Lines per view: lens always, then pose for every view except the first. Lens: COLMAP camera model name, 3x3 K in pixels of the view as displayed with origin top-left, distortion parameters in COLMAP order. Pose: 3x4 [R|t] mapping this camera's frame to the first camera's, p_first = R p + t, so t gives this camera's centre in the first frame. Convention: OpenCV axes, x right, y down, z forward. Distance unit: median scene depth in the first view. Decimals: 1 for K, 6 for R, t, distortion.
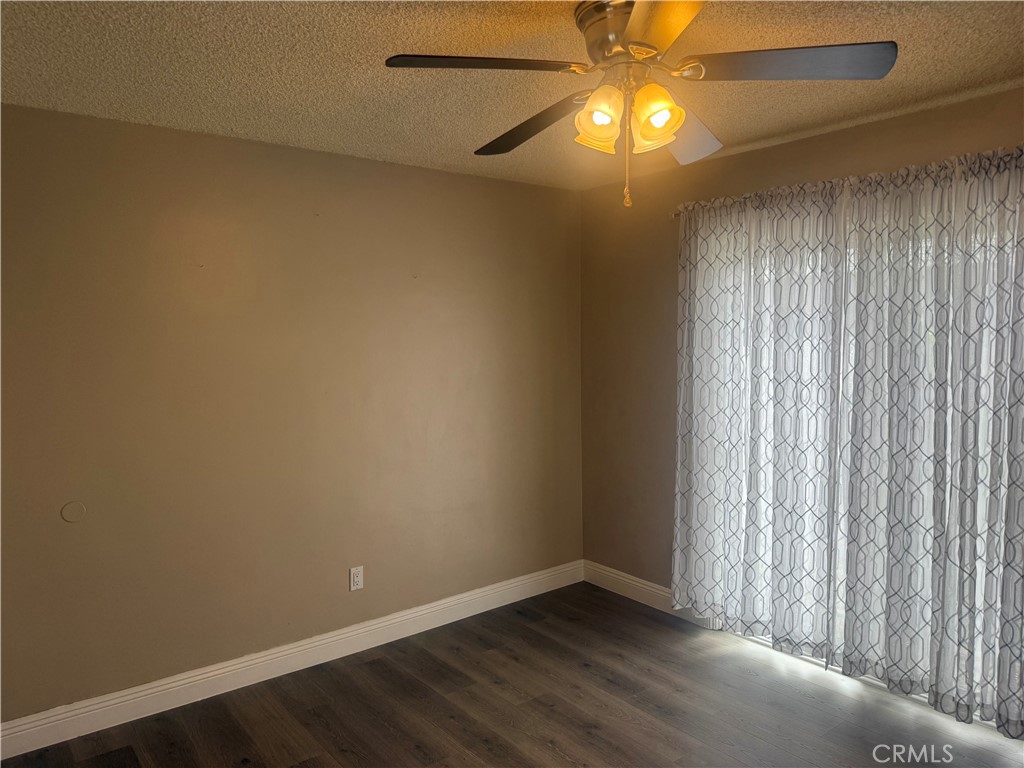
lens RADIAL K [[710.9, 0, 512.0], [0, 710.9, 384.0], [0, 0, 1]] dist [0.033450, -0.027208]
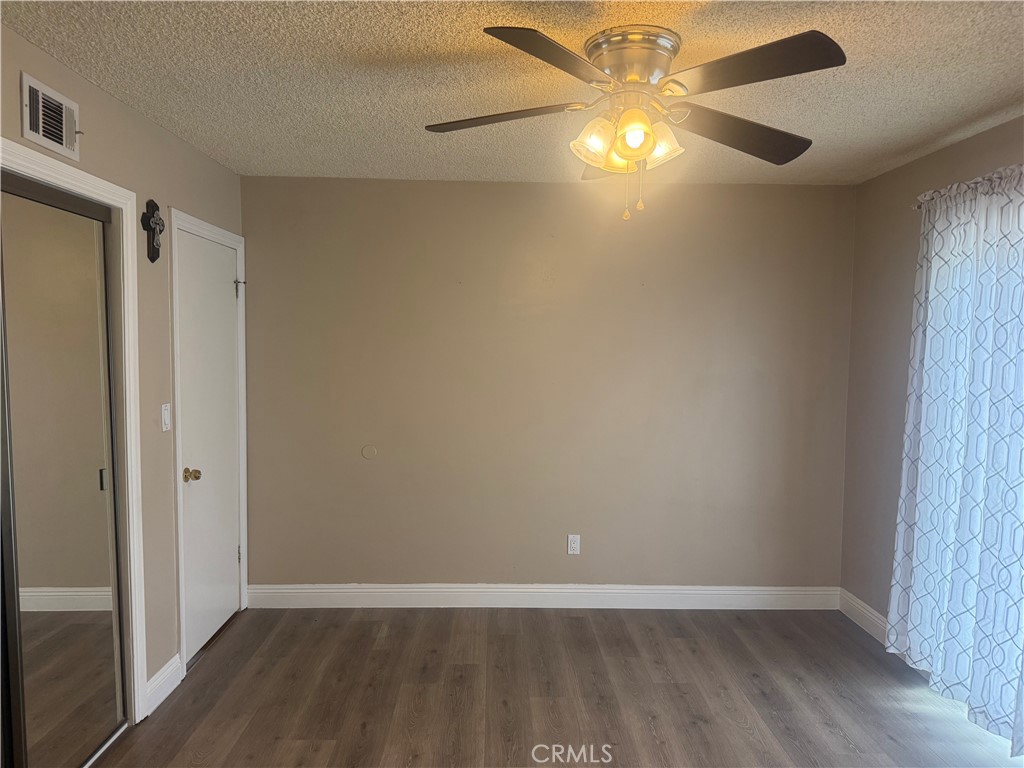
lens RADIAL K [[710.9, 0, 512.0], [0, 710.9, 384.0], [0, 0, 1]] dist [0.033450, -0.027208]
pose [[0.815687, 0.065806, -0.574738, 0.382354], [-0.068750, 0.997495, 0.016637, 0.001395], [0.574394, 0.025942, 0.818168, -0.006129]]
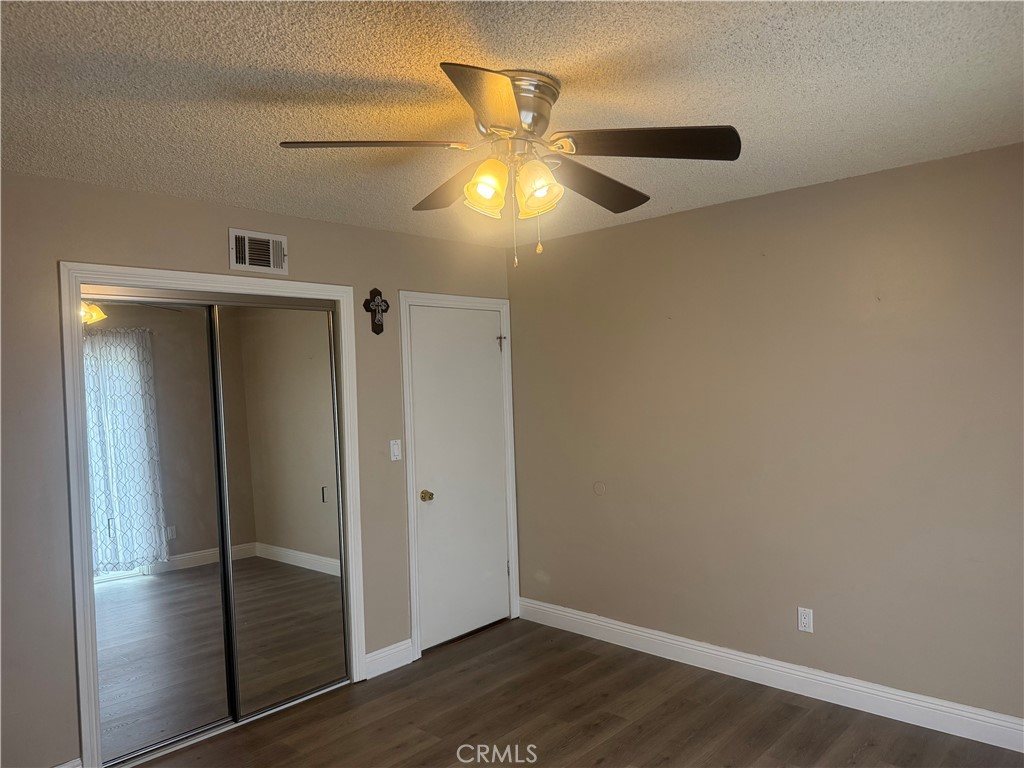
lens RADIAL K [[715.1, 0, 536.3], [0, 715.1, 378.3], [0, 0, 1]] dist [0.124410, -0.167514]
pose [[0.243219, 0.027868, -0.969571, 0.724327], [-0.050498, 0.998595, 0.016034, -0.062278], [0.968656, 0.045062, 0.244285, 0.423969]]
